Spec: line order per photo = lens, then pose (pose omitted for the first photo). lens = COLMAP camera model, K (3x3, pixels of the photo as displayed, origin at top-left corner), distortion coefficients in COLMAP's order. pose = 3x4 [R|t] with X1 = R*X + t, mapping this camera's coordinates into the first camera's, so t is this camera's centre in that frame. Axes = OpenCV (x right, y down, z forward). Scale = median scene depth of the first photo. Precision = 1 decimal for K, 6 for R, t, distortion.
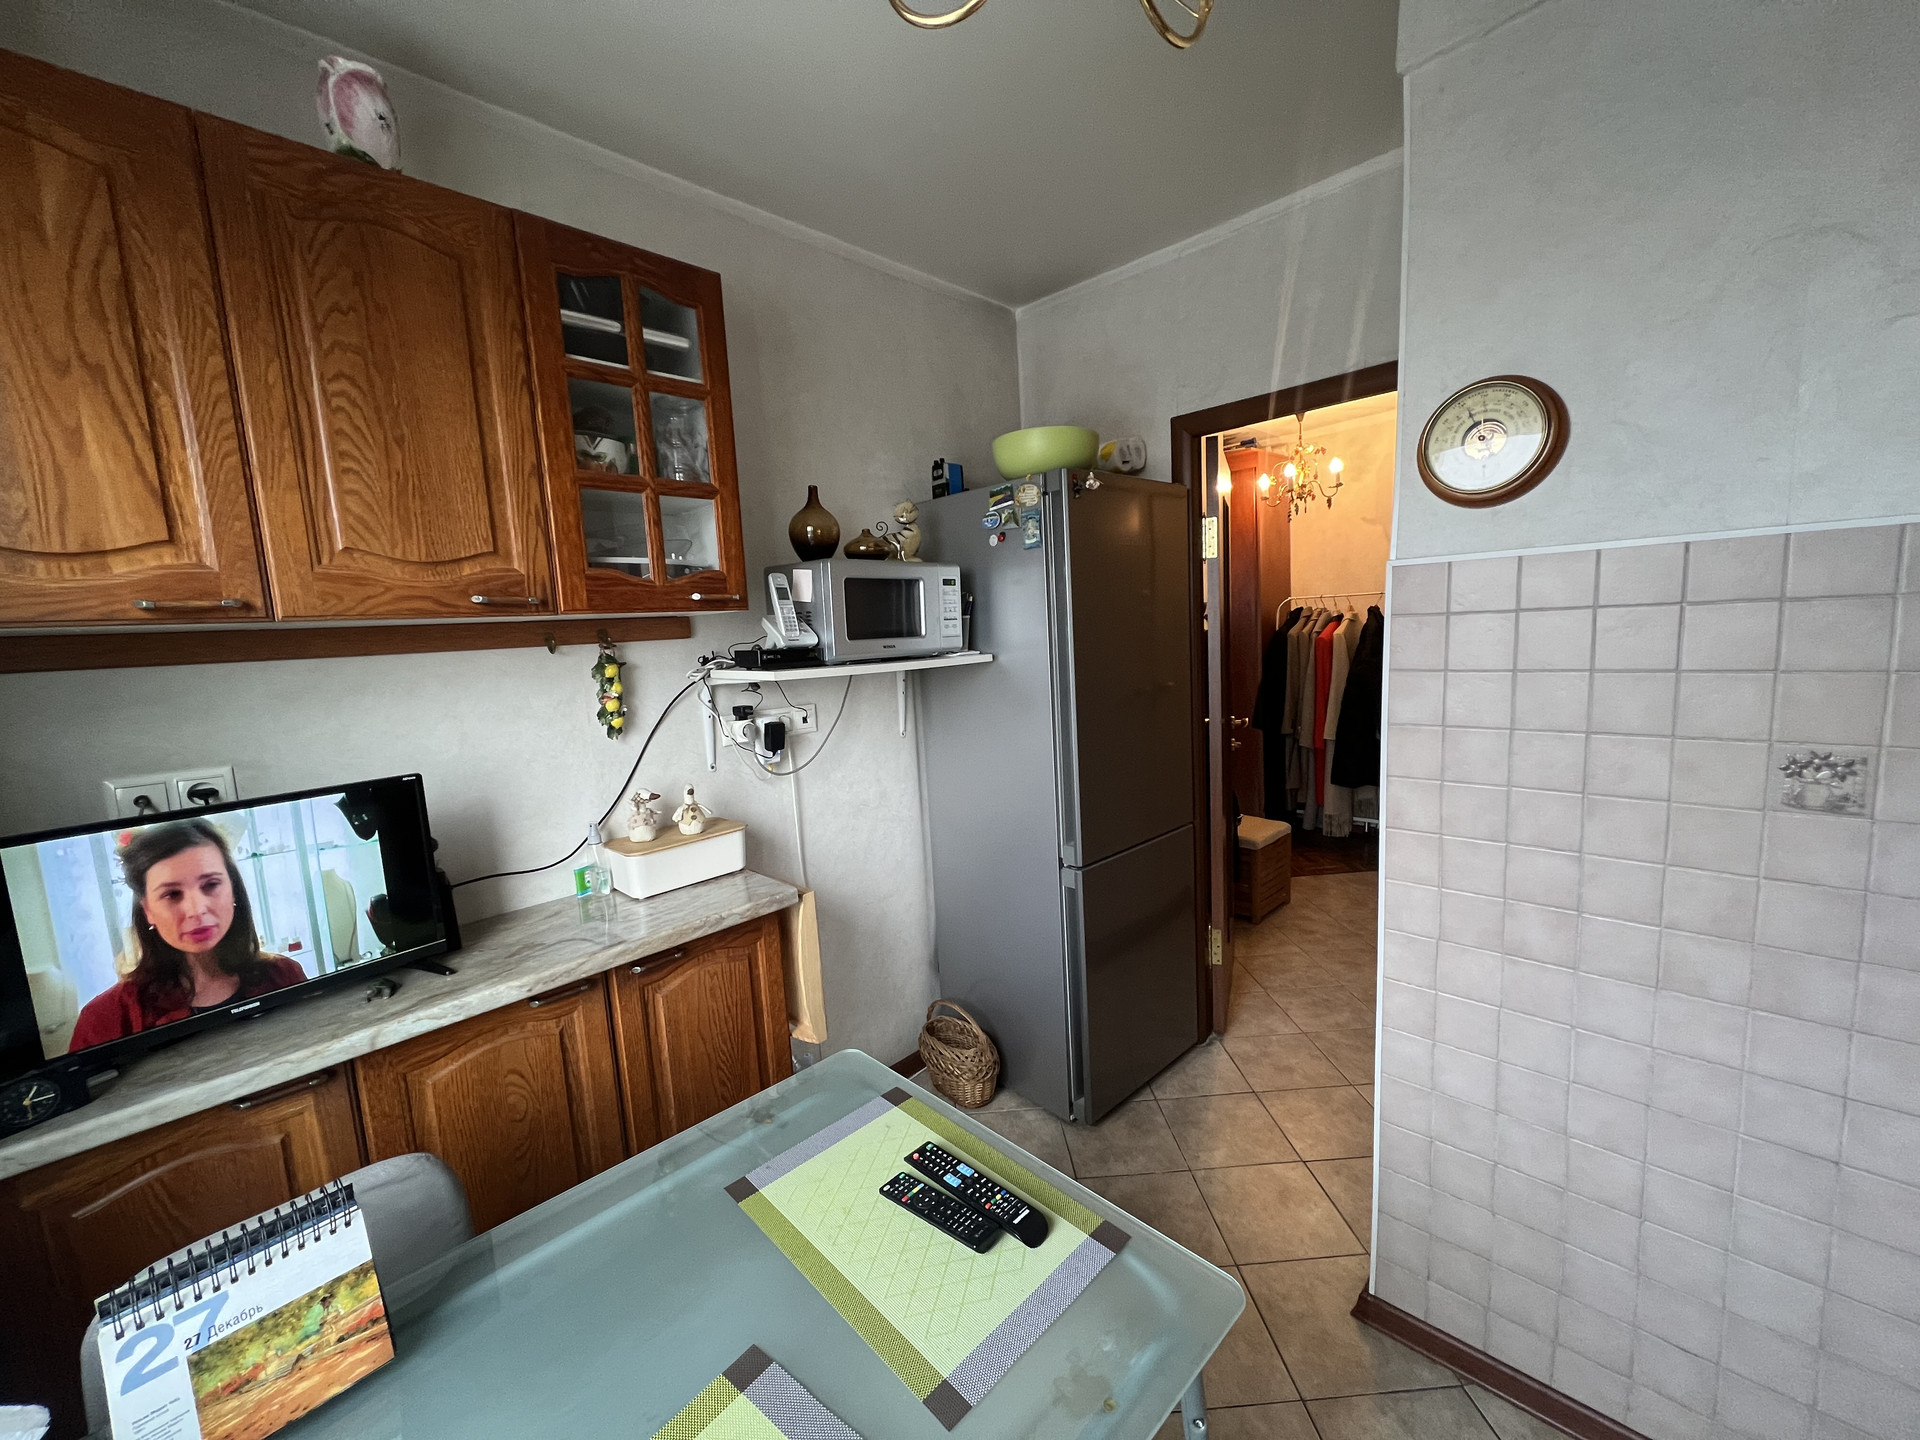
lens RADIAL K [[759.6, 0, 960.3], [0, 759.6, 724.2], [0, 0, 1]] dist [-0.002545, 0.000314]
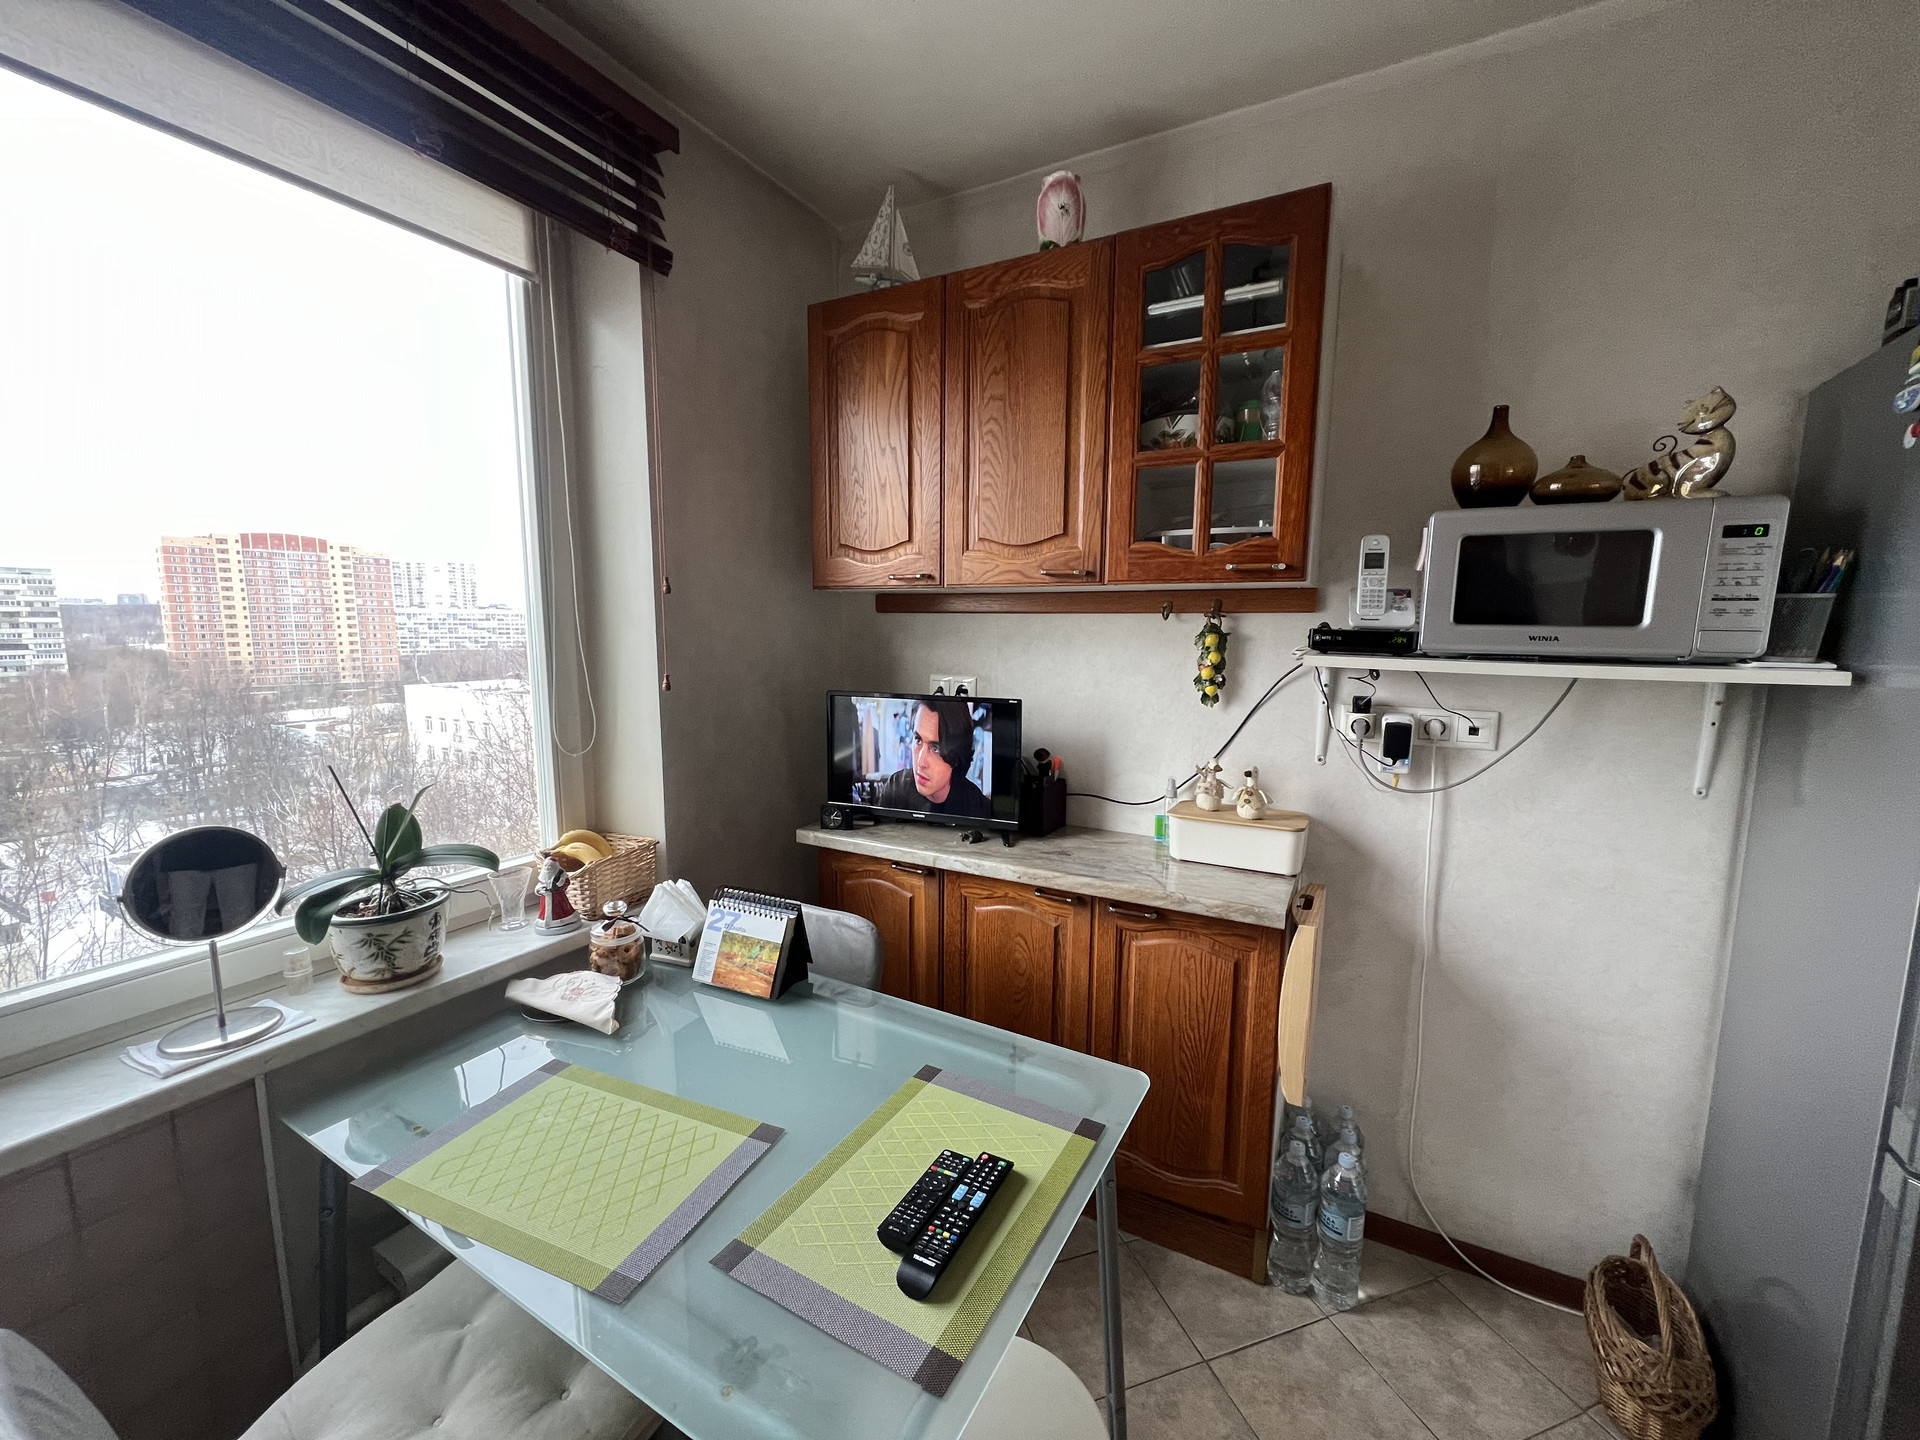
lens RADIAL K [[759.6, 0, 954.8], [0, 759.6, 723.0], [0, 0, 1]] dist [-0.002545, 0.000314]
pose [[0.275713, 0.180114, -0.944215, 0.446380], [-0.143726, 0.978970, 0.144775, -0.060412], [0.950434, 0.095792, 0.295802, 0.381846]]
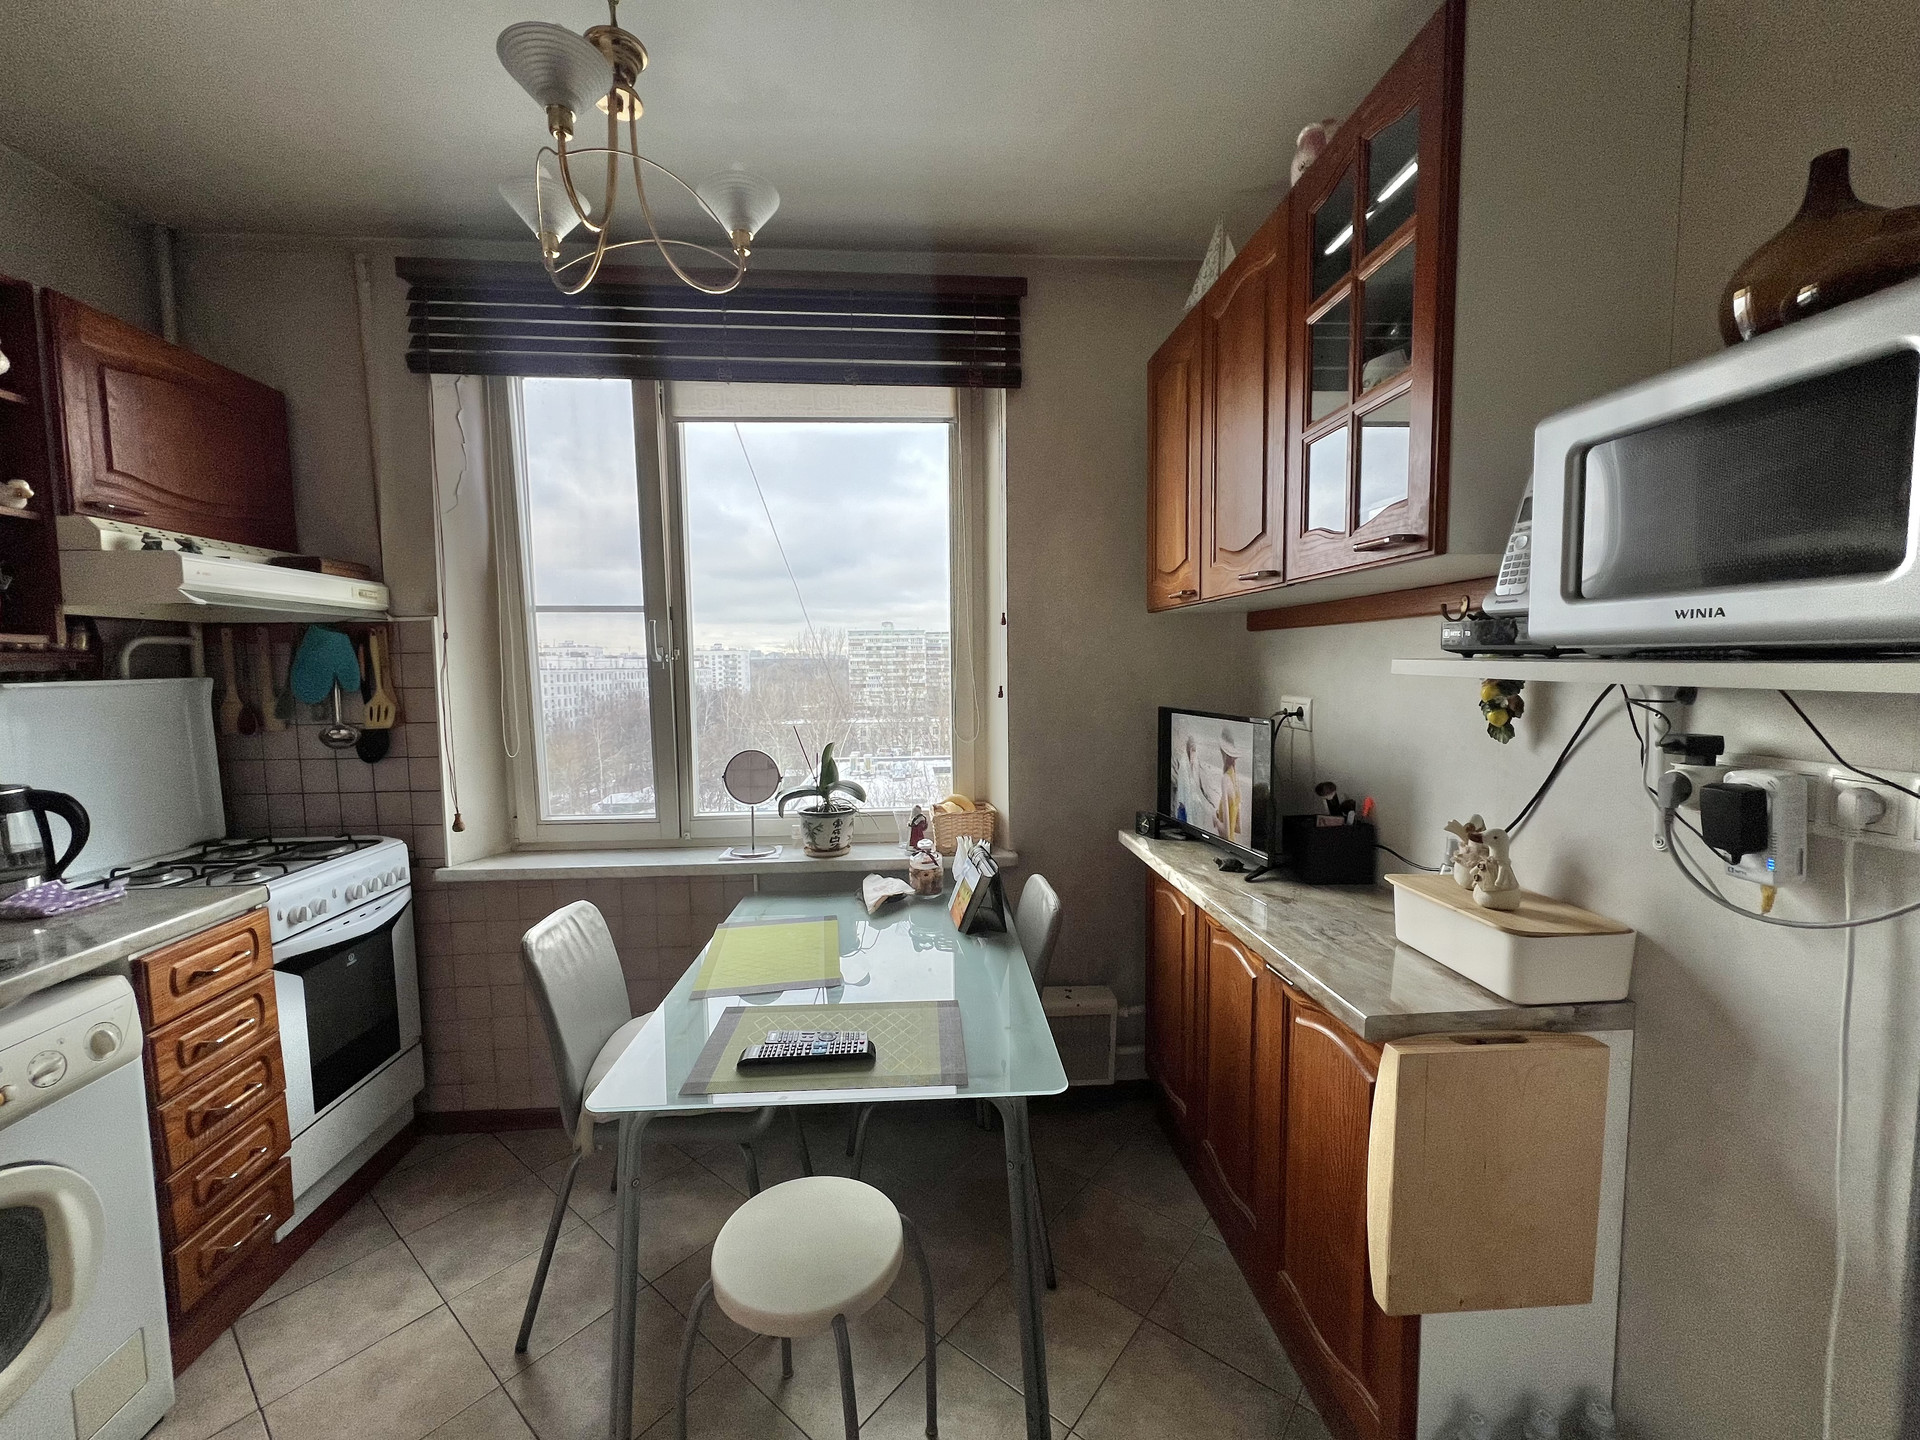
lens RADIAL K [[759.6, 0, 954.8], [0, 759.6, 724.0], [0, 0, 1]] dist [-0.002545, 0.000314]
pose [[-0.663322, 0.120538, -0.738563, 0.428142], [-0.046252, 0.978452, 0.201229, -0.121739], [0.746904, 0.167639, -0.643453, 1.114194]]
